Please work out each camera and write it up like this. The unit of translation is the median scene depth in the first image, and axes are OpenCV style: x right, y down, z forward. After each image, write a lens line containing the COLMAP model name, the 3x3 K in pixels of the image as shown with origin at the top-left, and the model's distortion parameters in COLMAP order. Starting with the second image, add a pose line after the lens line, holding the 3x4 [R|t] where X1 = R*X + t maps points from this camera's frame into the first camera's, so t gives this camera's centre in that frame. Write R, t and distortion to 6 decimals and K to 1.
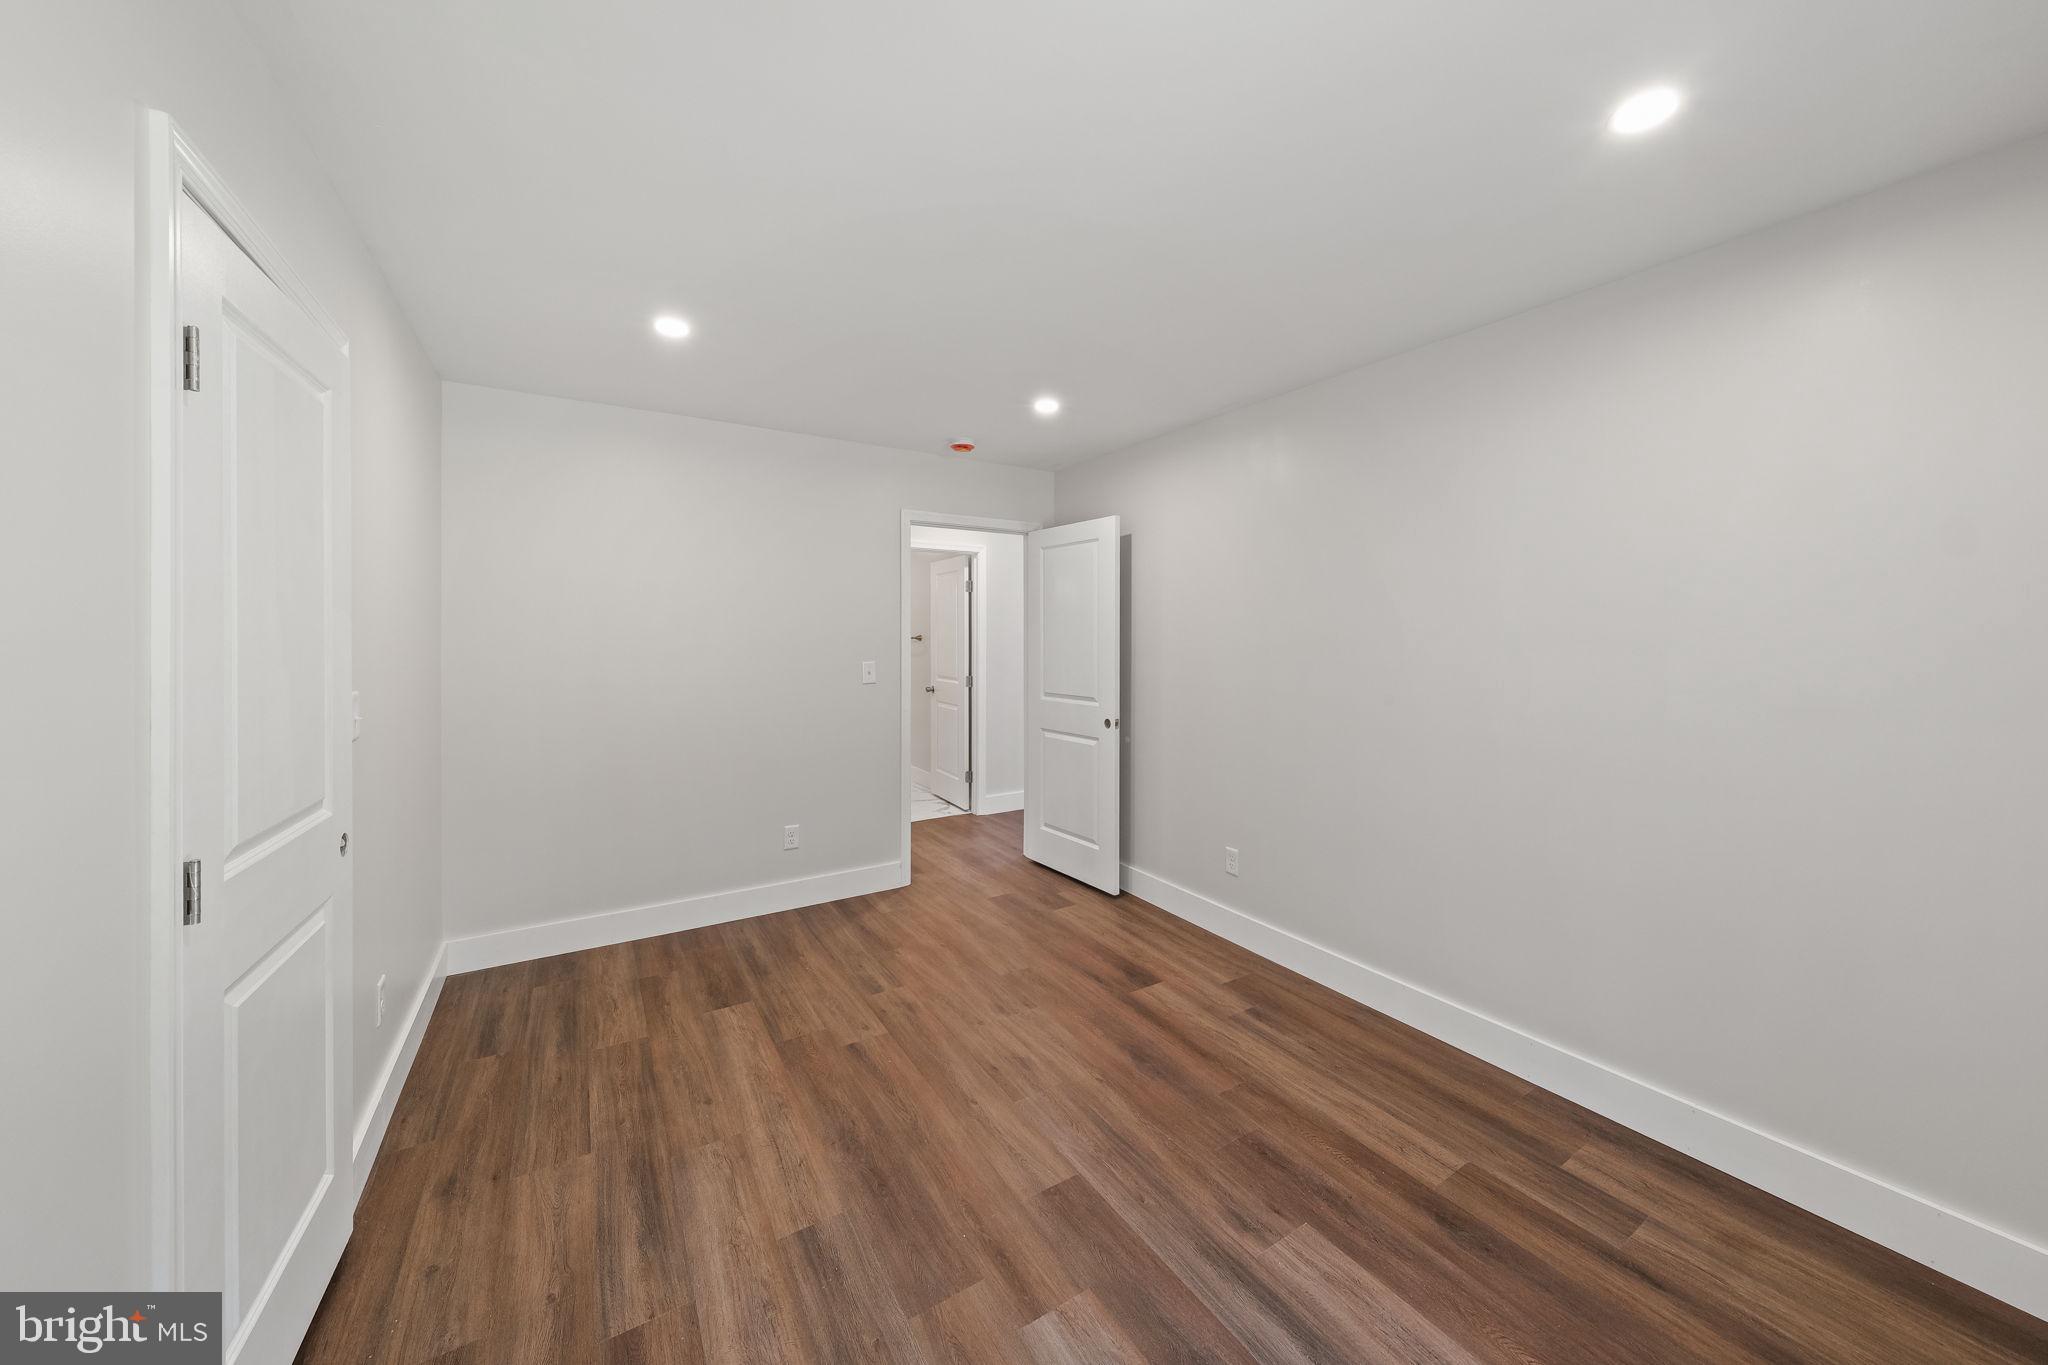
lens RADIAL K [[729.7, 0, 1041.9], [0, 729.7, 667.3], [0, 0, 1]] dist [-0.001609, -0.000201]
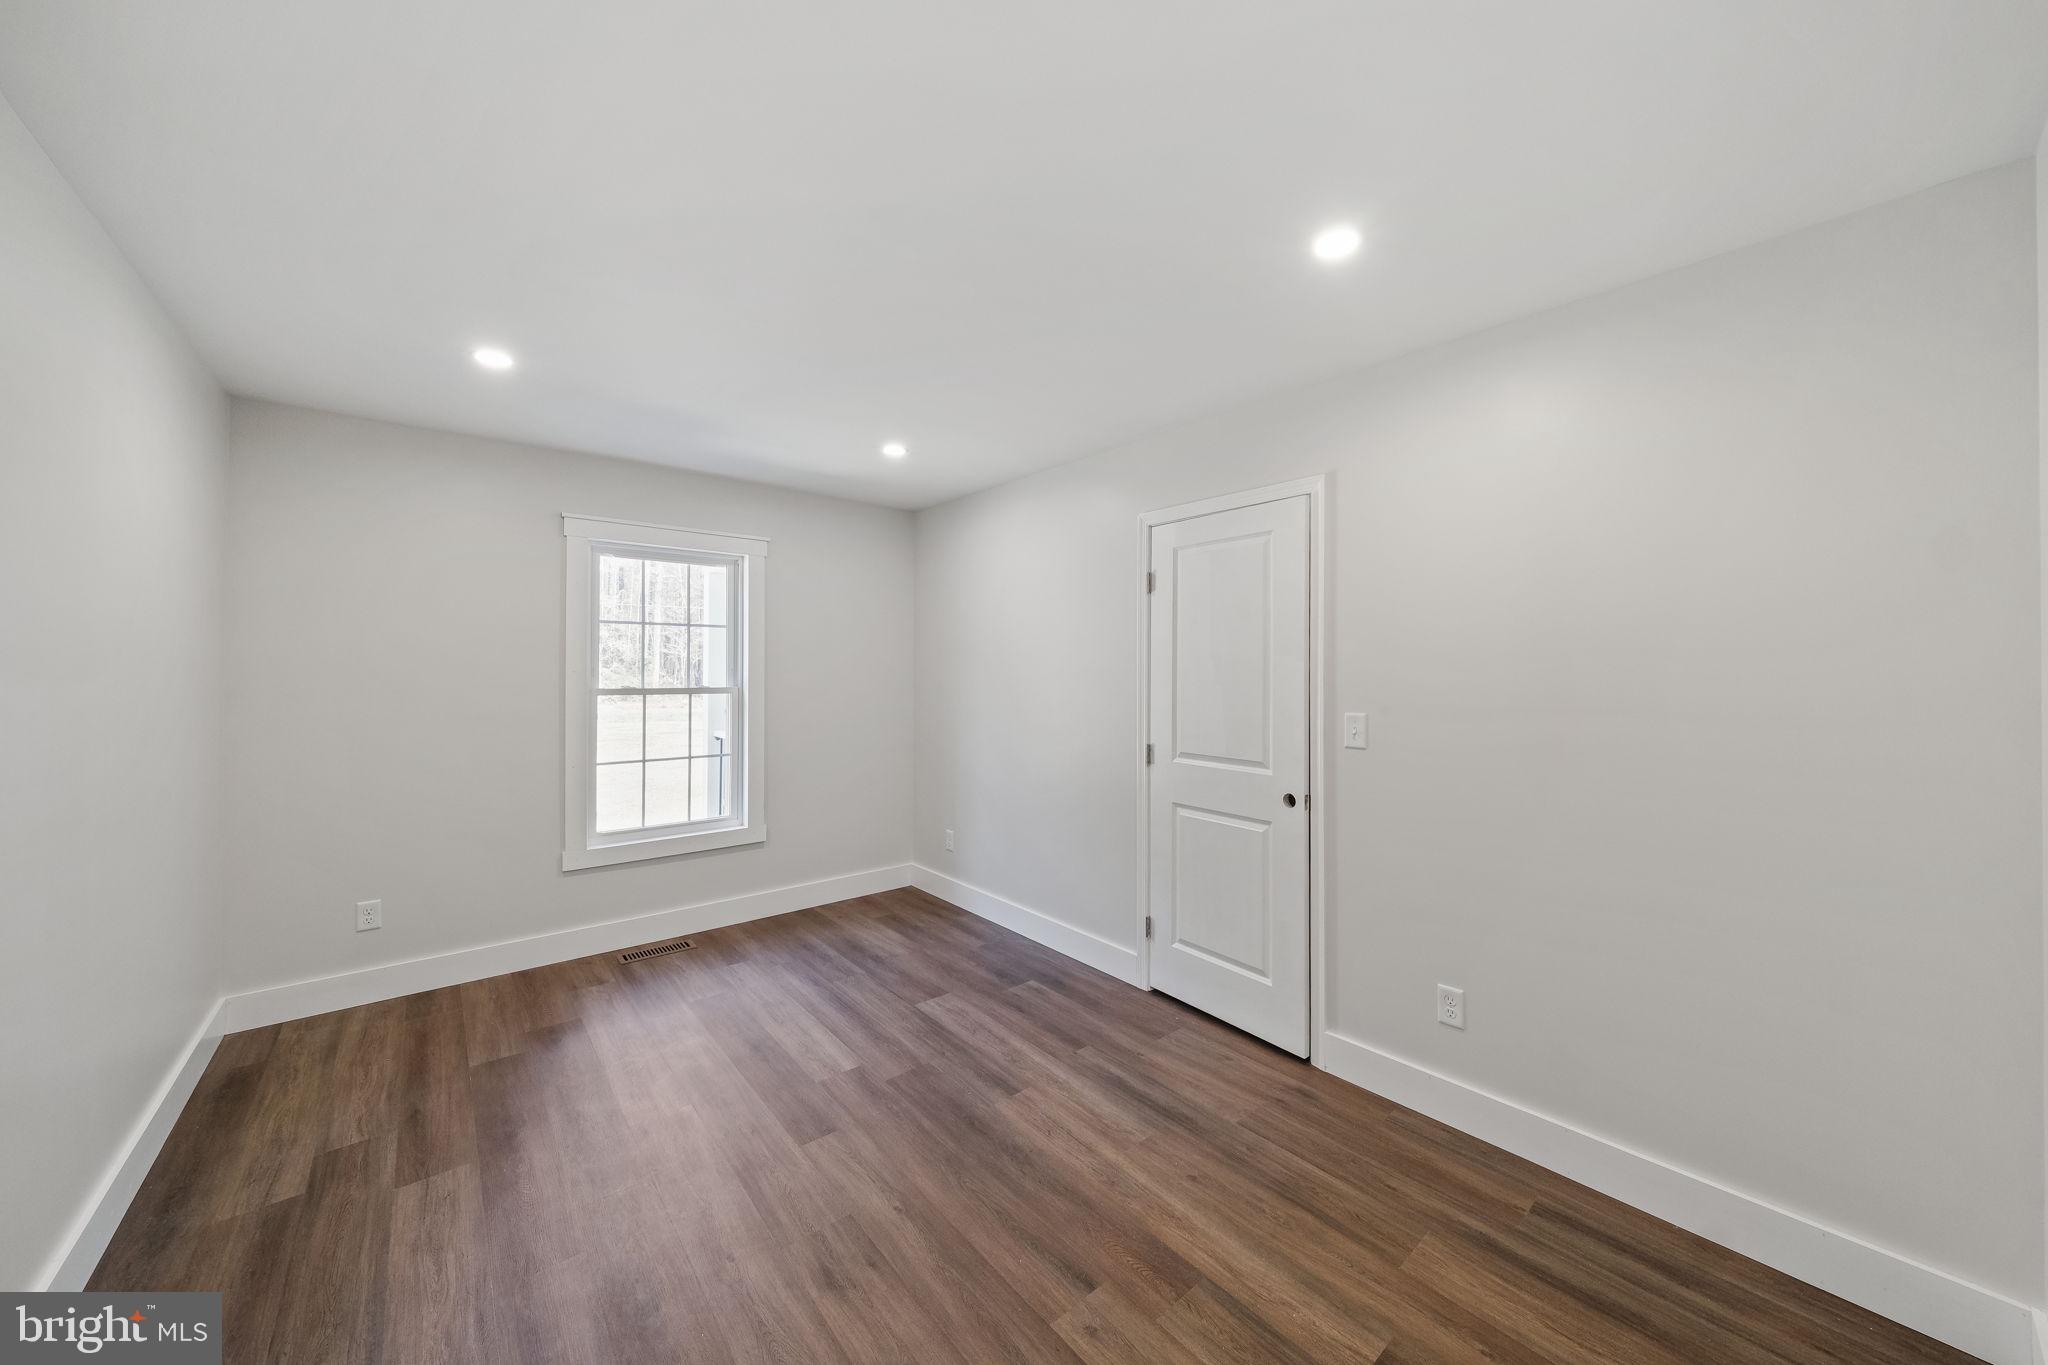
lens RADIAL K [[729.7, 0, 1041.9], [0, 729.7, 667.3], [0, 0, 1]] dist [-0.001609, -0.000201]
pose [[-0.990174, -0.003666, -0.139795, -0.154767], [-0.008767, 0.999317, 0.035891, -0.086434], [0.139568, 0.036764, -0.989530, 2.066268]]
